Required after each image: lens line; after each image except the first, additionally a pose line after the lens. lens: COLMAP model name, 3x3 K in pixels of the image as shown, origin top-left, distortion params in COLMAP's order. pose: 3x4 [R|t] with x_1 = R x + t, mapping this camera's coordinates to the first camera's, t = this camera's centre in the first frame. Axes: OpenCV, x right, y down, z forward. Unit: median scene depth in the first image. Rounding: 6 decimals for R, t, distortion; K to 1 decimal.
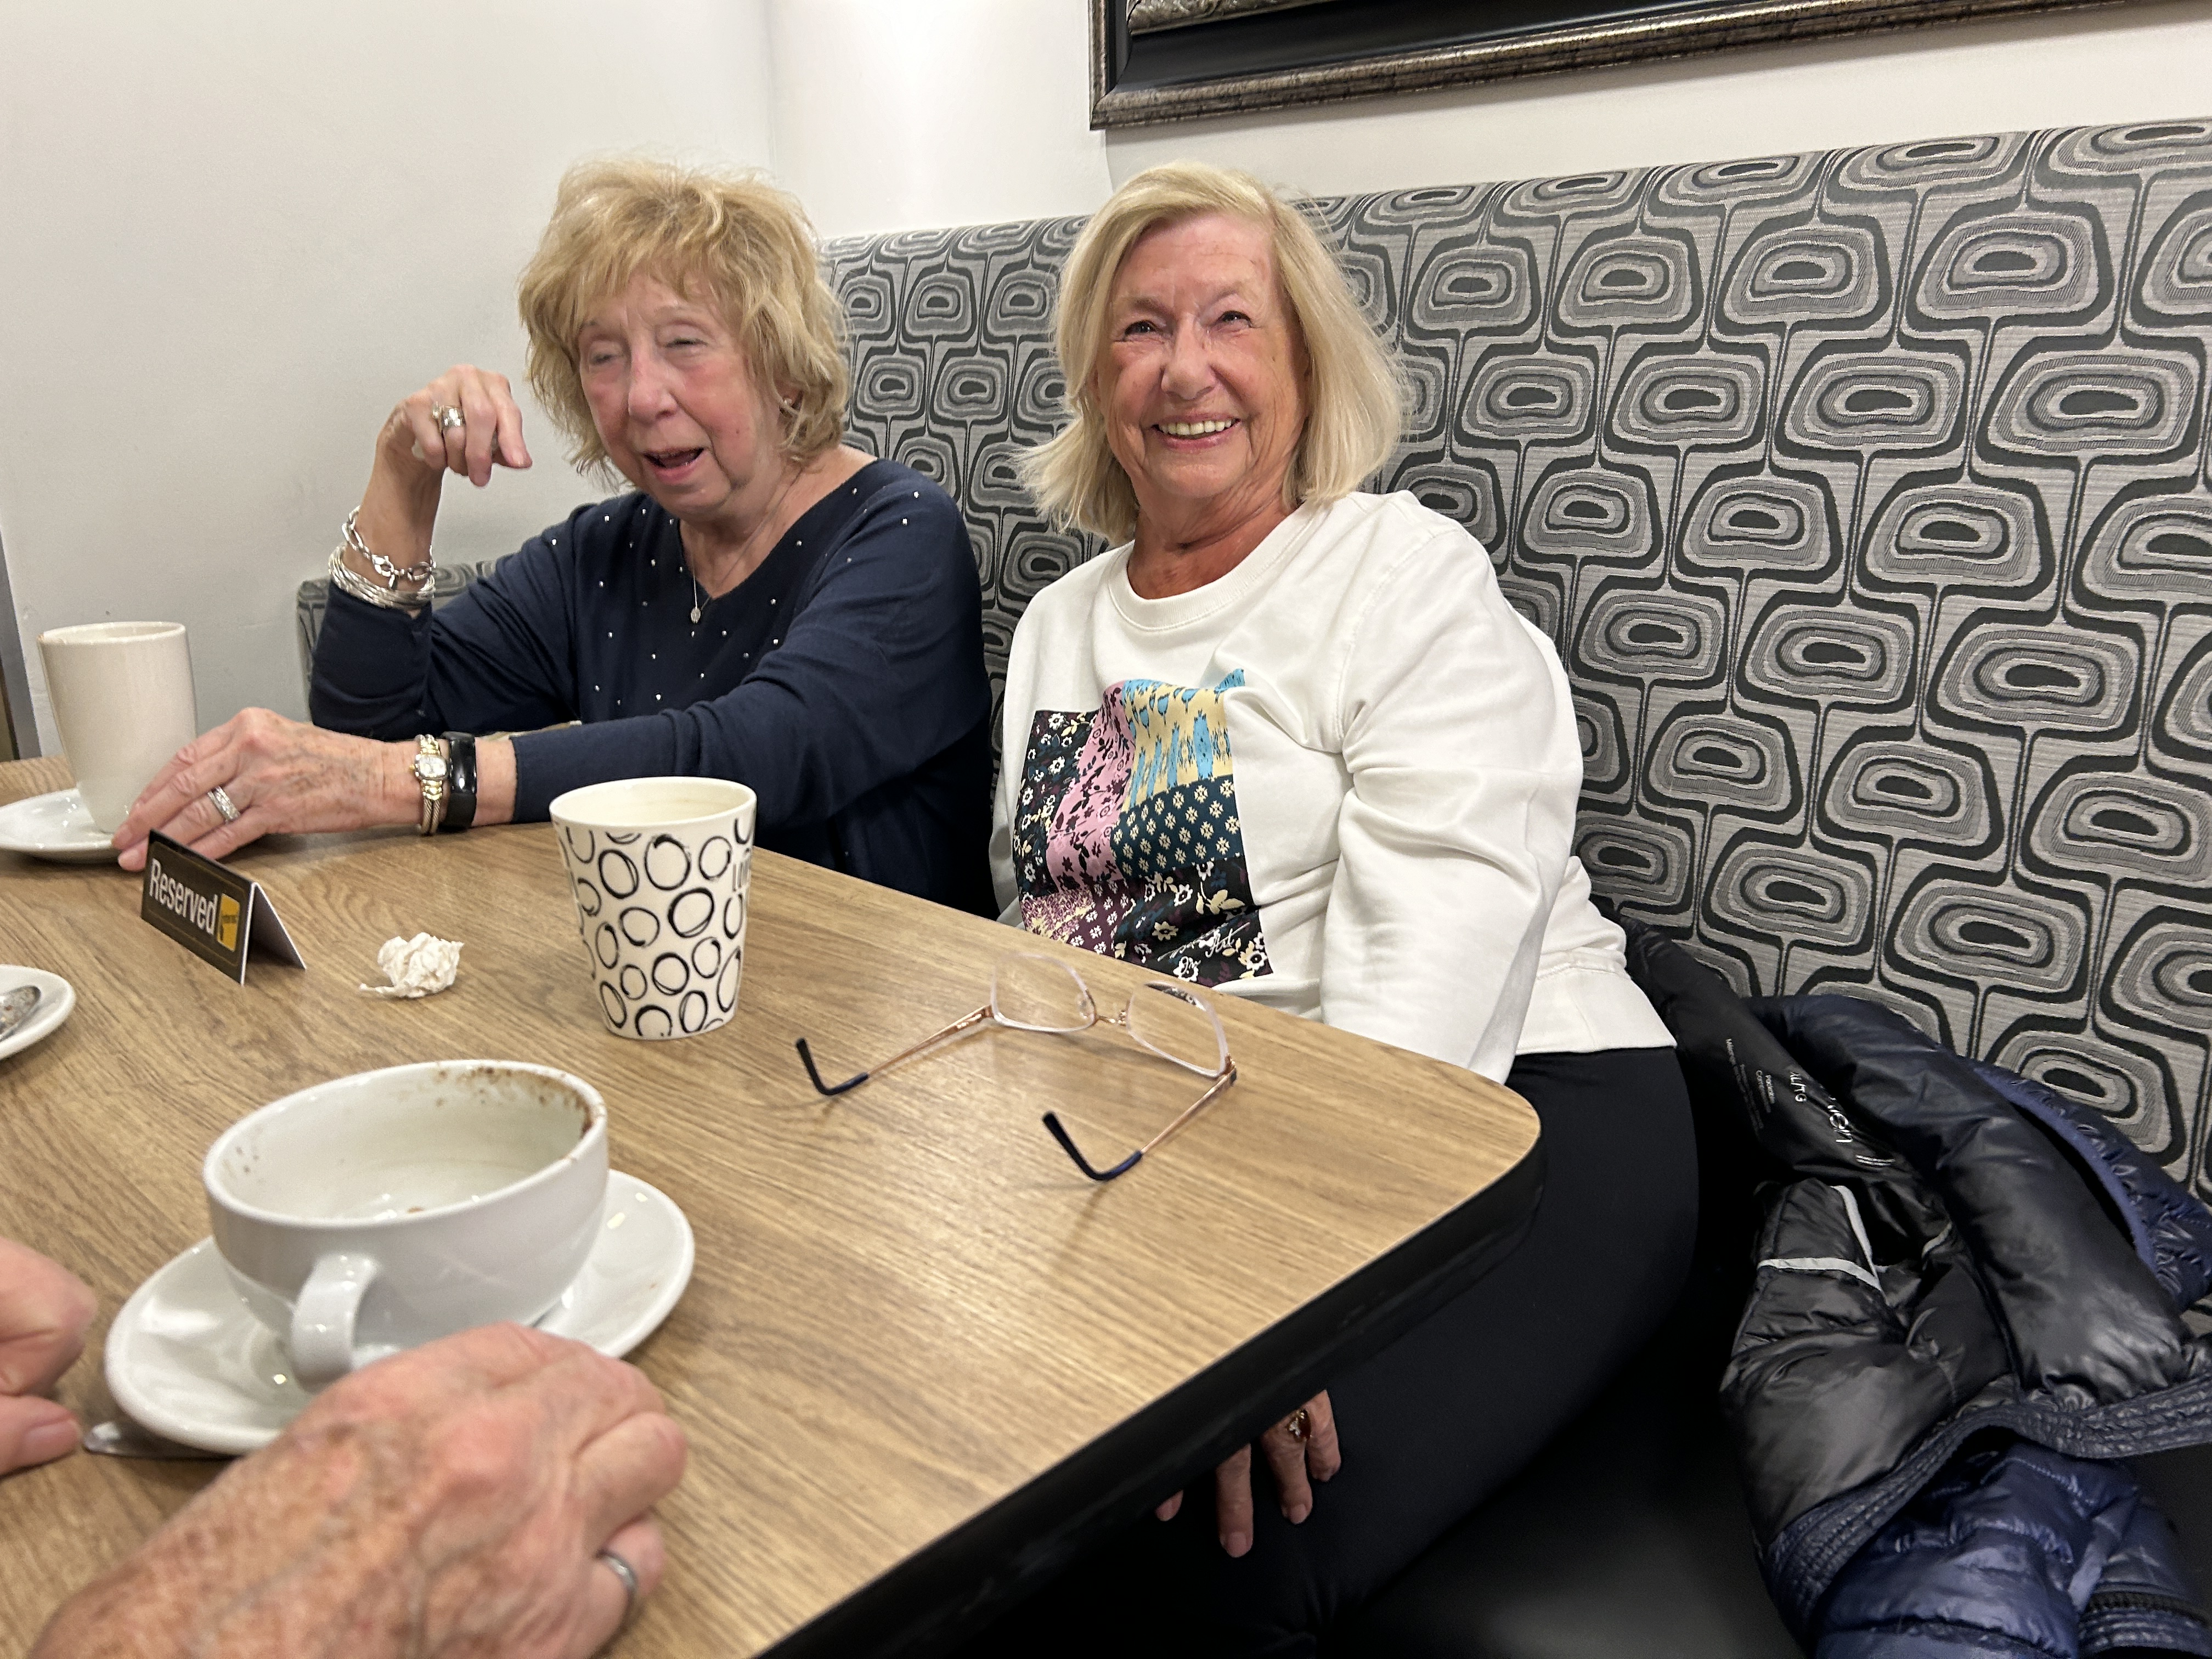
lens RADIAL K [[1635.1, 0, 1062.0], [0, 1635.1, 794.3], [0, 0, 1]] dist [0.035219, -0.037634]
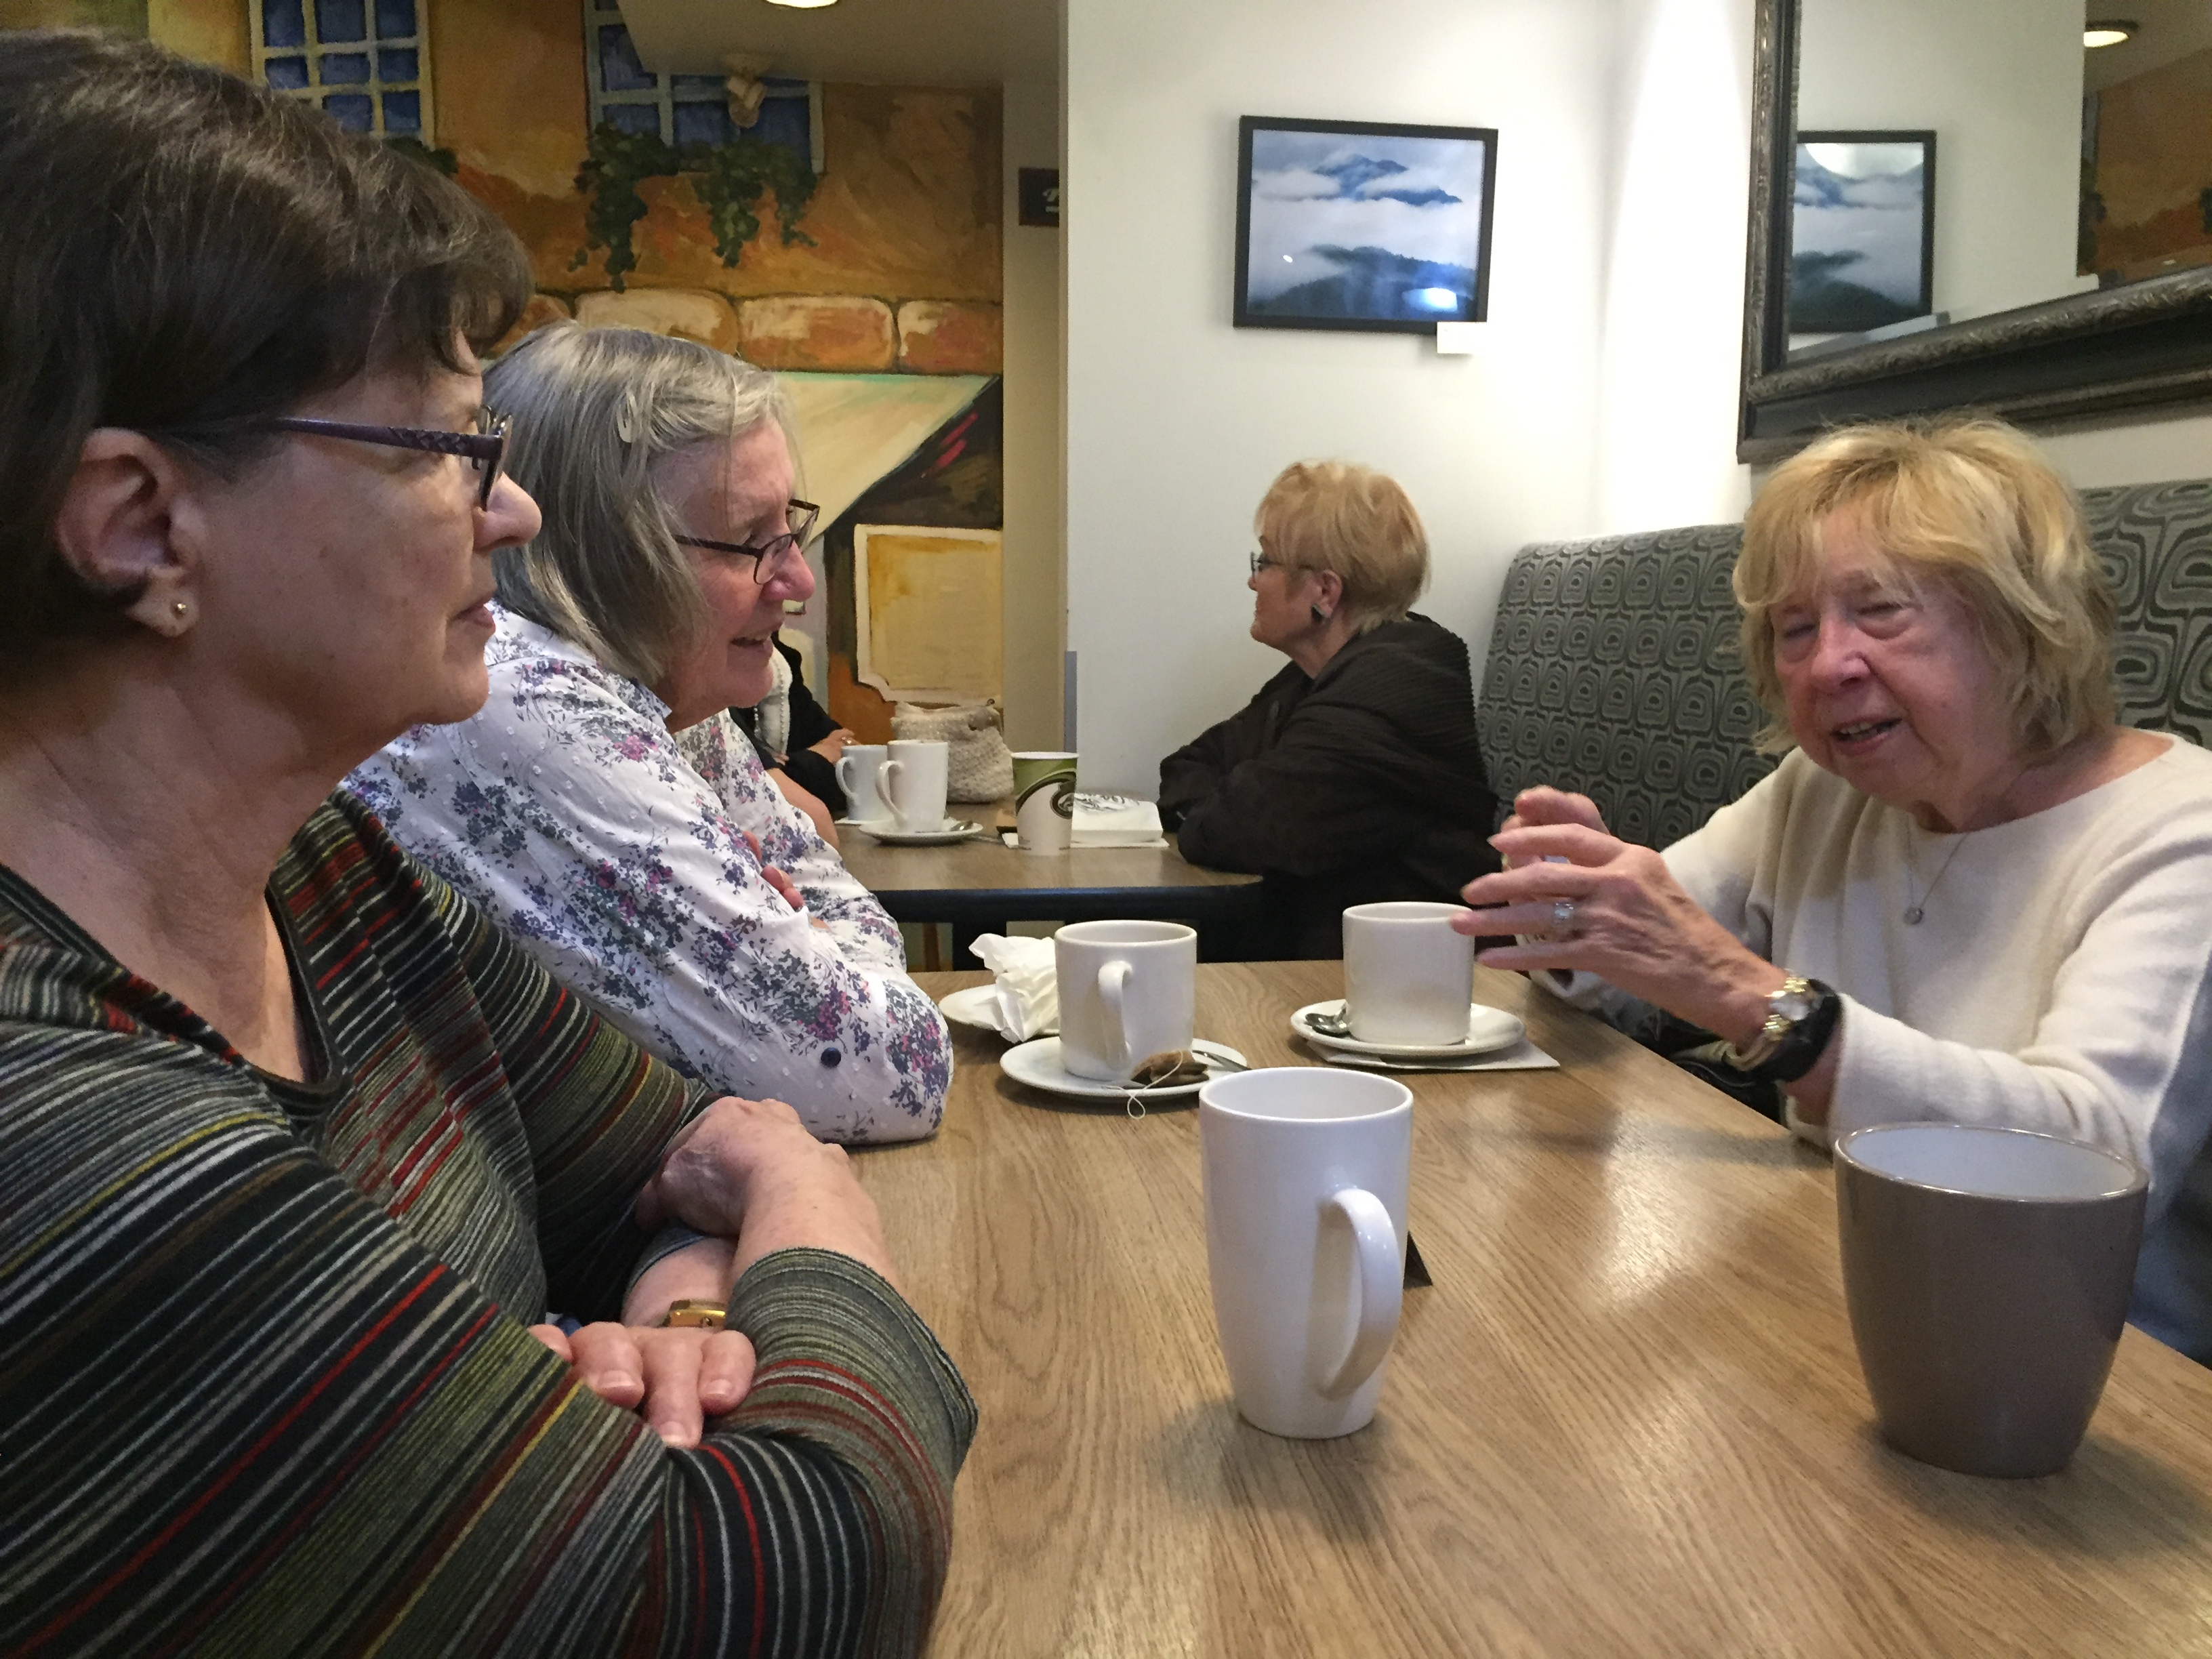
lens RADIAL K [[1851.9, 0, 1130.9], [0, 1851.9, 837.0], [0, 0, 1]] dist [0.024319, -0.050396]
pose [[0.788671, 0.091155, -0.608021, 1.215469], [-0.176586, 0.980864, -0.081999, 0.255867], [0.588911, 0.172038, 0.789675, -1.010913]]
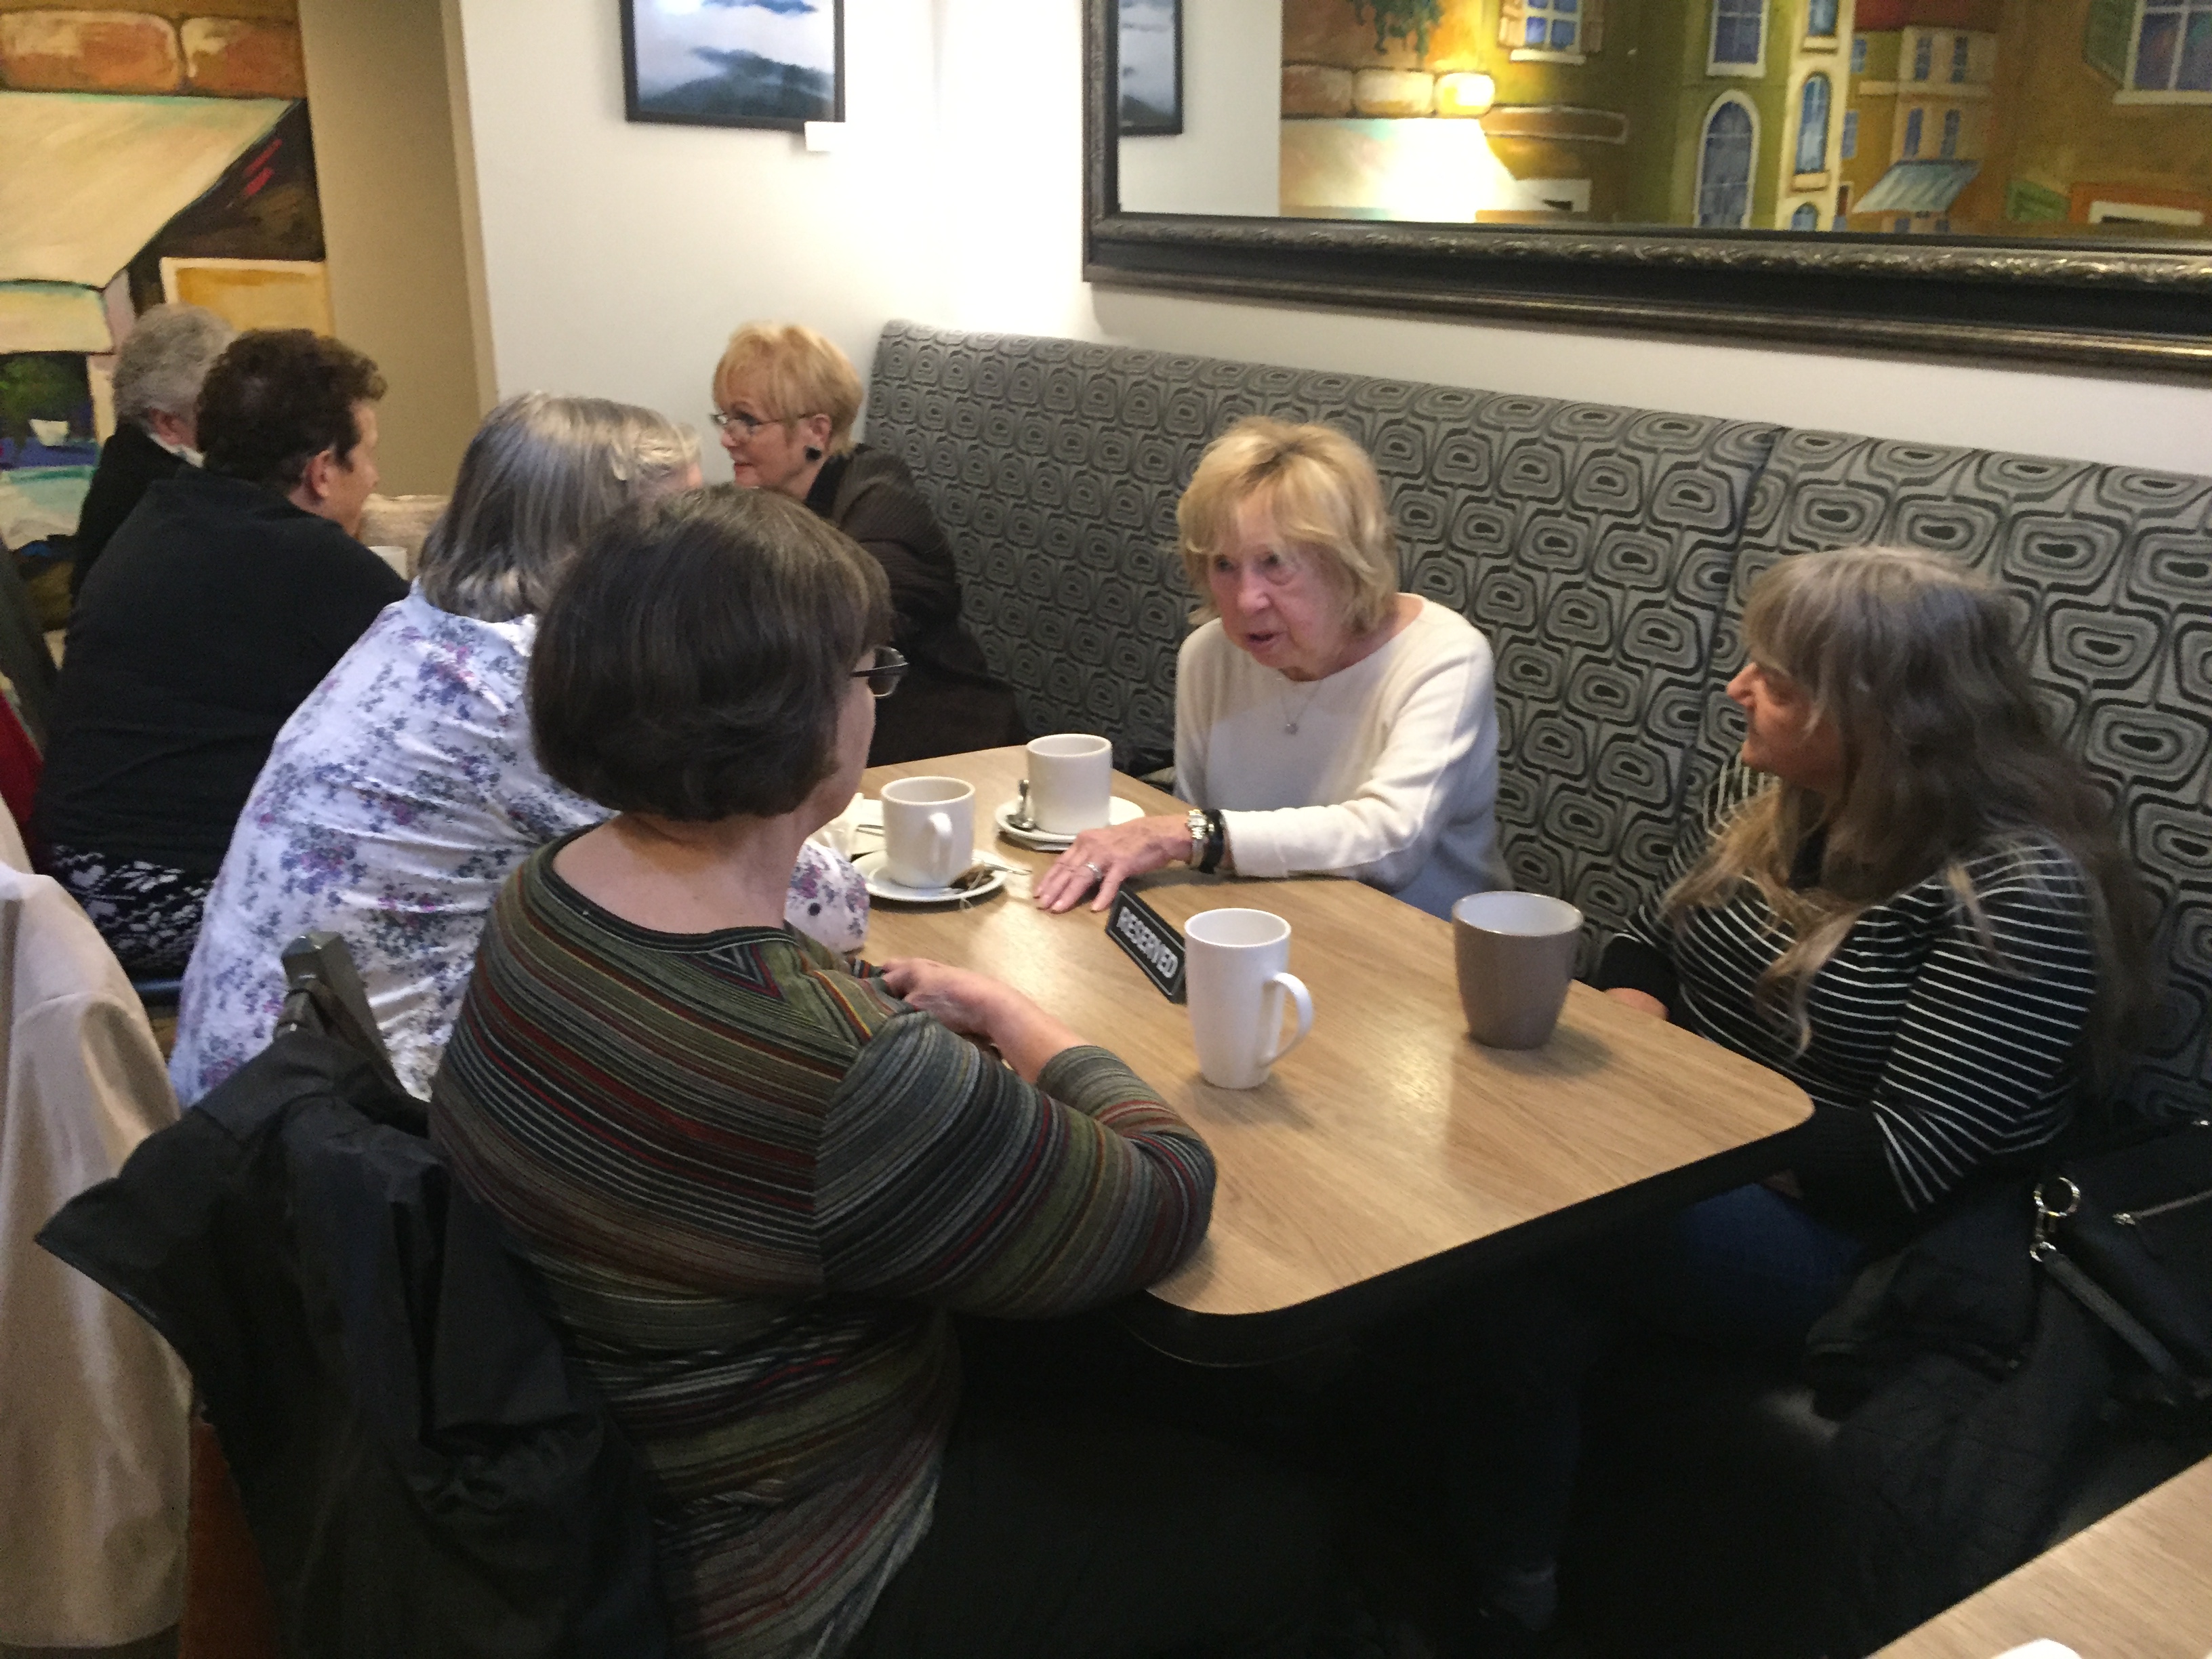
lens RADIAL K [[1851.9, 0, 1122.7], [0, 1851.9, 814.4], [0, 0, 1]] dist [0.024319, -0.050396]
pose [[0.979691, 0.089996, -0.179182, 0.972729], [-0.079854, 0.994811, 0.063048, 0.089387], [0.183927, -0.047459, 0.981794, -2.034784]]
